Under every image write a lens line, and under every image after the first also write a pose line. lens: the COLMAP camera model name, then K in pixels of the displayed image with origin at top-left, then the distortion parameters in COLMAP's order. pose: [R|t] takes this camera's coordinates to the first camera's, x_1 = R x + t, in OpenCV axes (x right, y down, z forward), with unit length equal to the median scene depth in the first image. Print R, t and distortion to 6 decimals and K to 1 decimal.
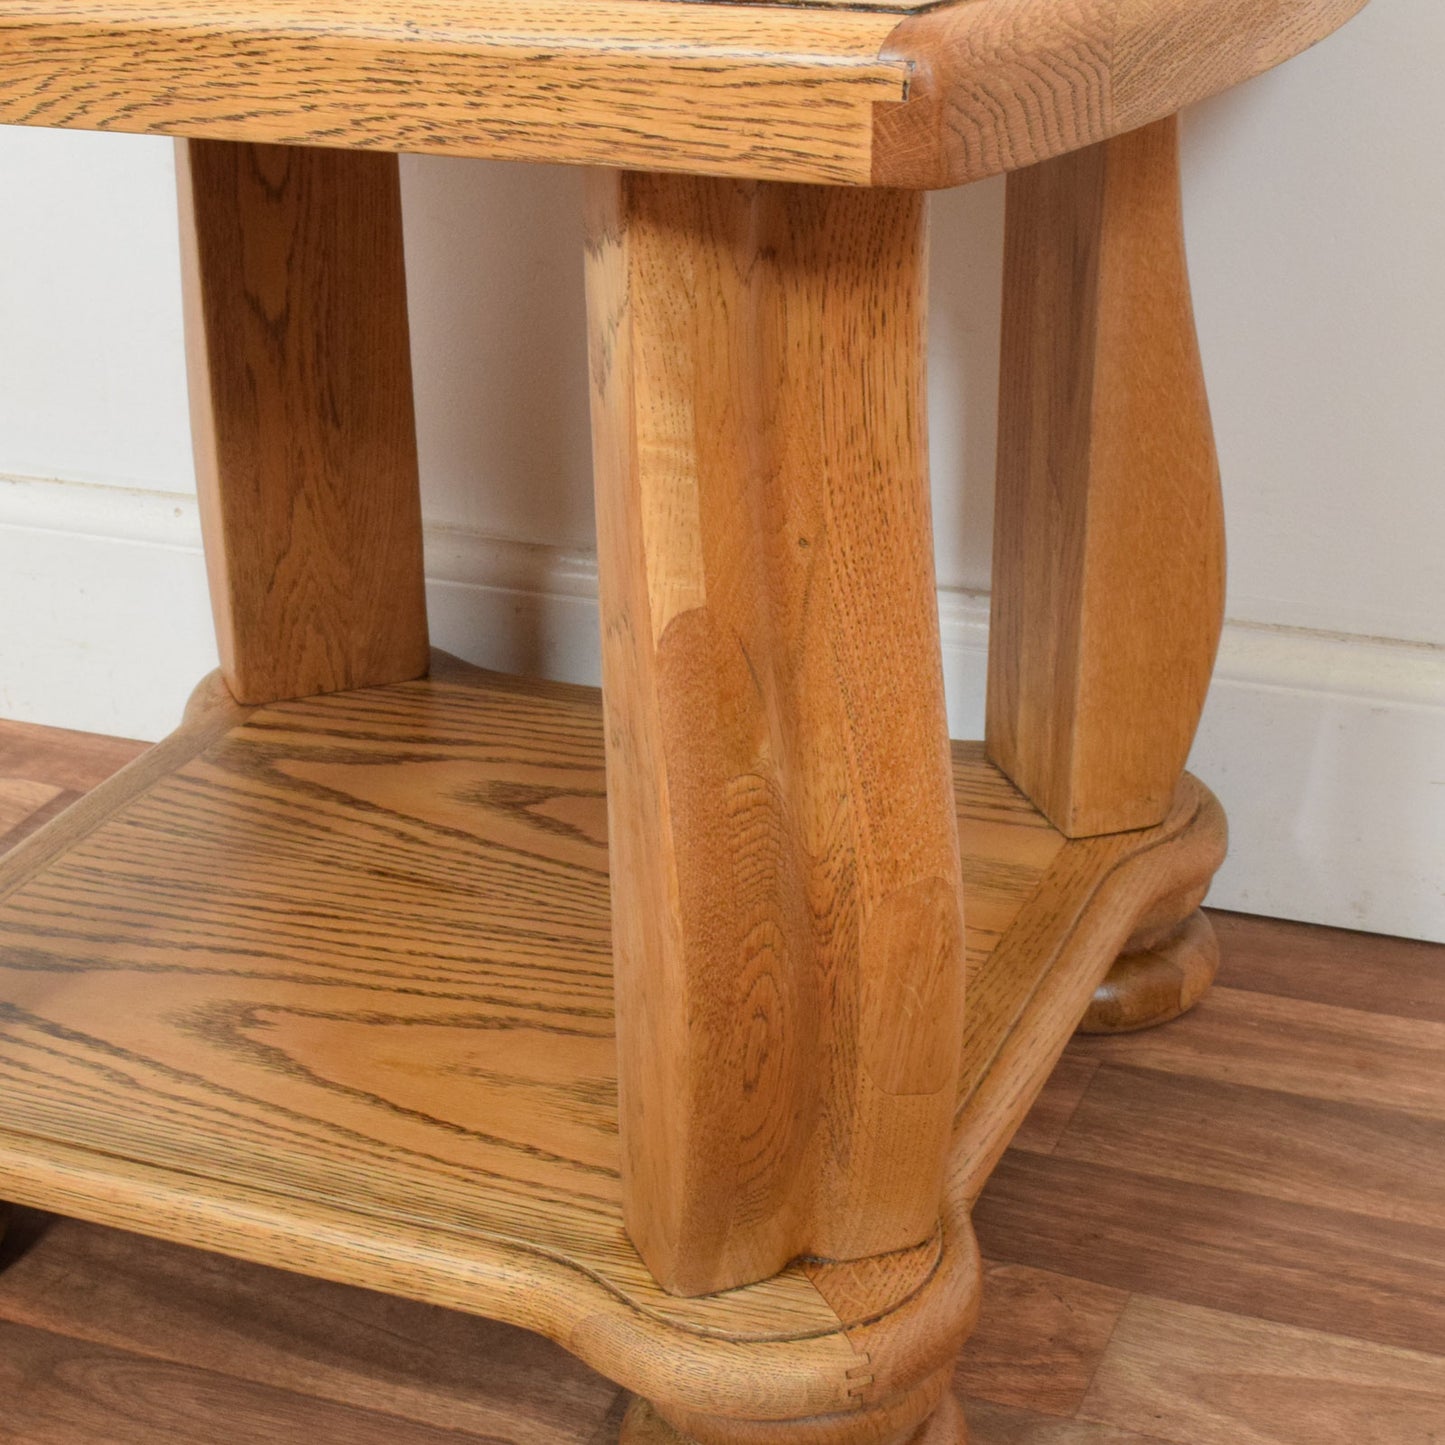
lens RADIAL K [[2903.9, 0, 697.2], [0, 2903.9, 702.4], [0, 0, 1]] dist [-0.024525, 0.000000]
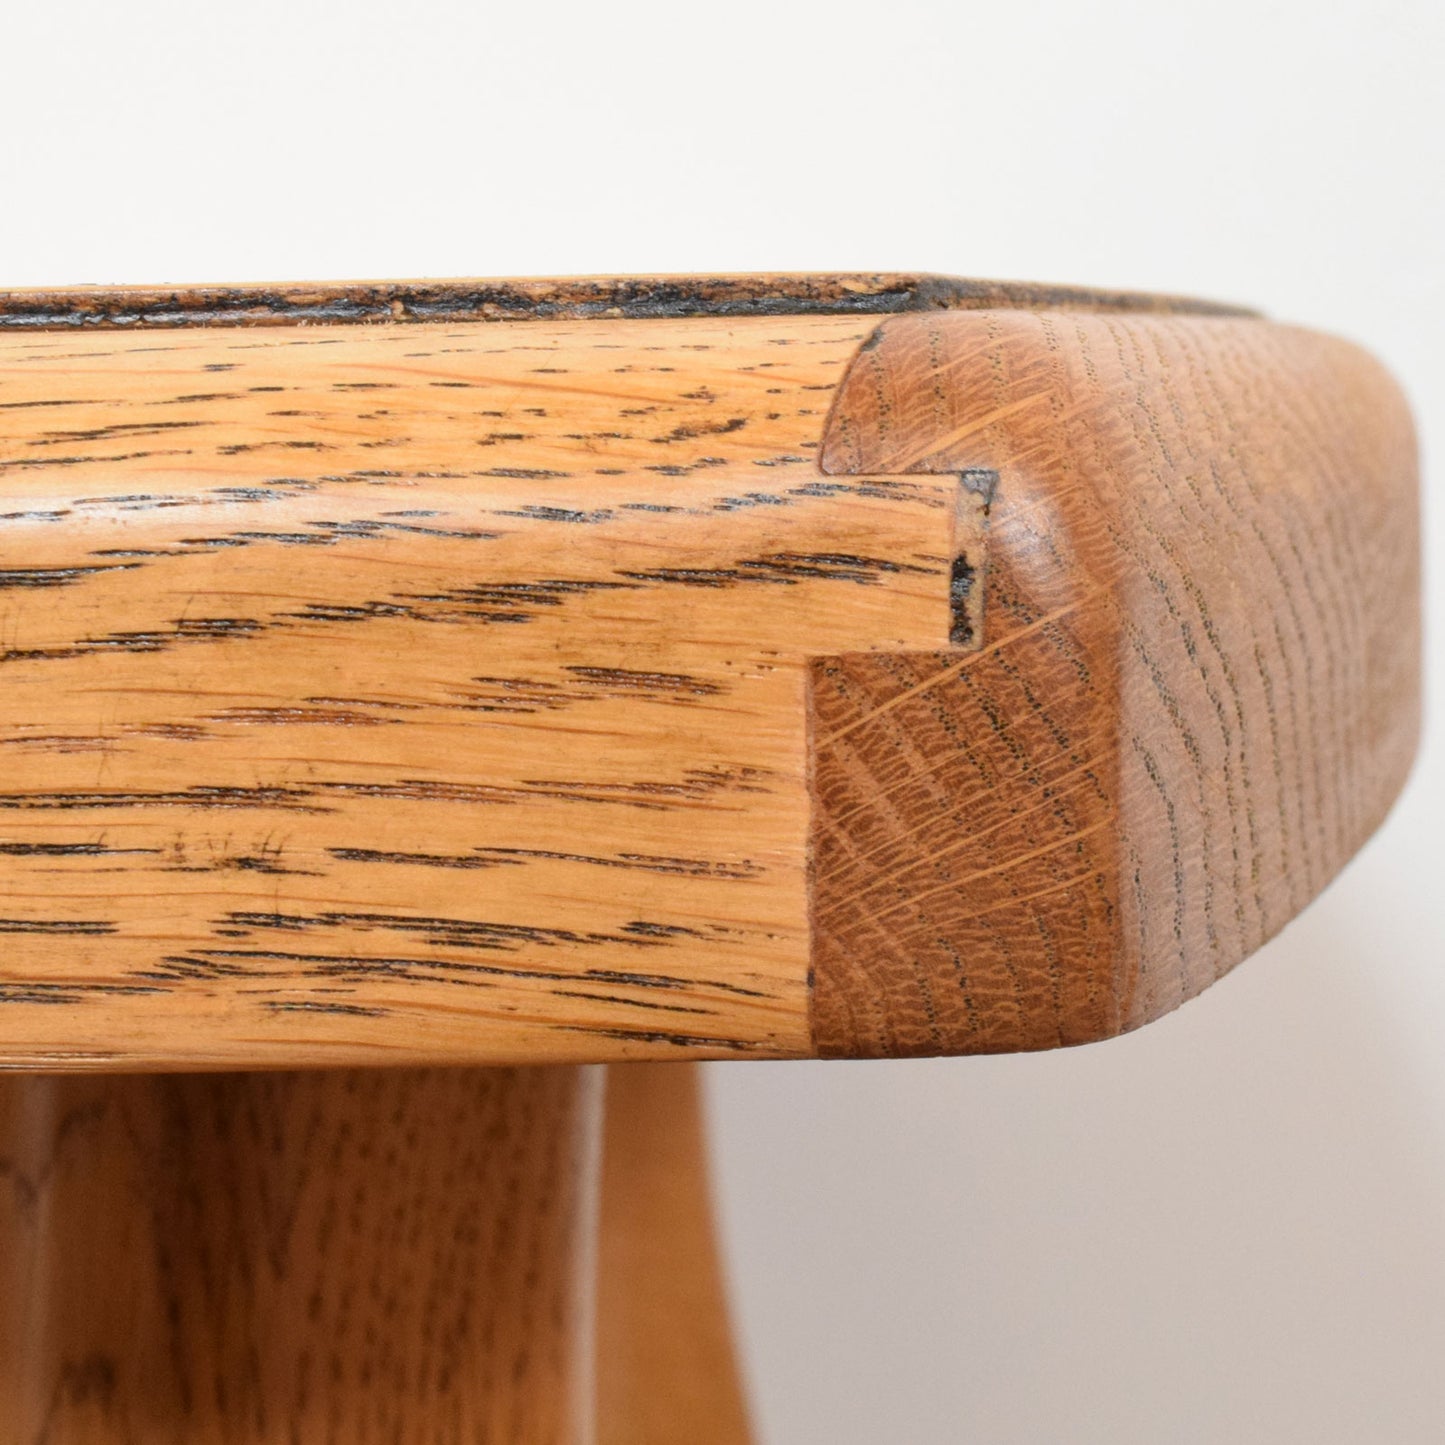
lens RADIAL K [[710.6, 0, 721.0], [0, 710.6, 716.8], [0, 0, 1]] dist [0.002116, 0.000375]
pose [[0.928346, -0.012459, 0.371507, 0.029179], [0.149209, 0.927876, -0.341736, -0.158056], [-0.340455, 0.372682, 0.863249, 0.813882]]
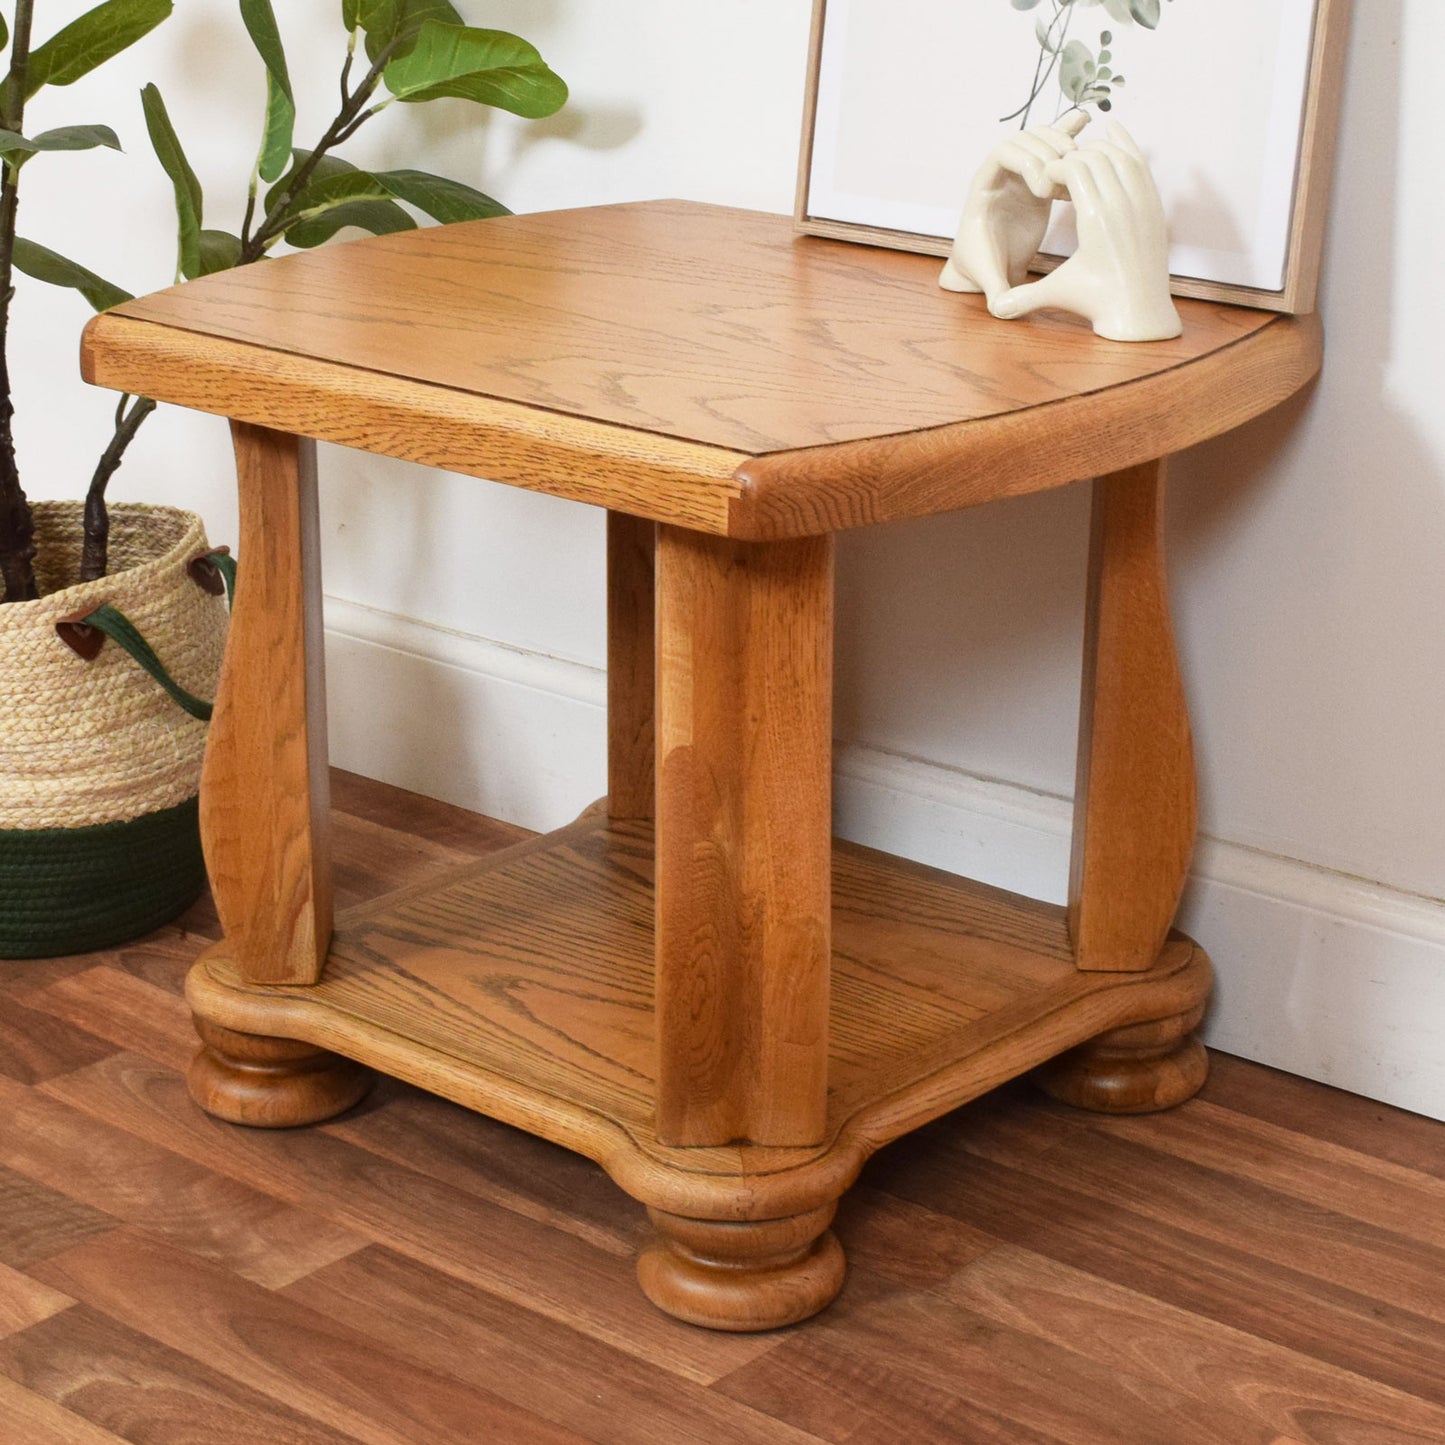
lens RADIAL K [[3482.2, 0, 655.1], [0, 3482.2, 627.4], [0, 0, 1]] dist [-0.016718, 0.000000]
pose [[0.942327, 0.121233, -0.311965, 0.672173], [-0.154251, 0.984510, -0.083342, 0.082552], [0.297029, 0.126657, 0.946431, -1.134201]]
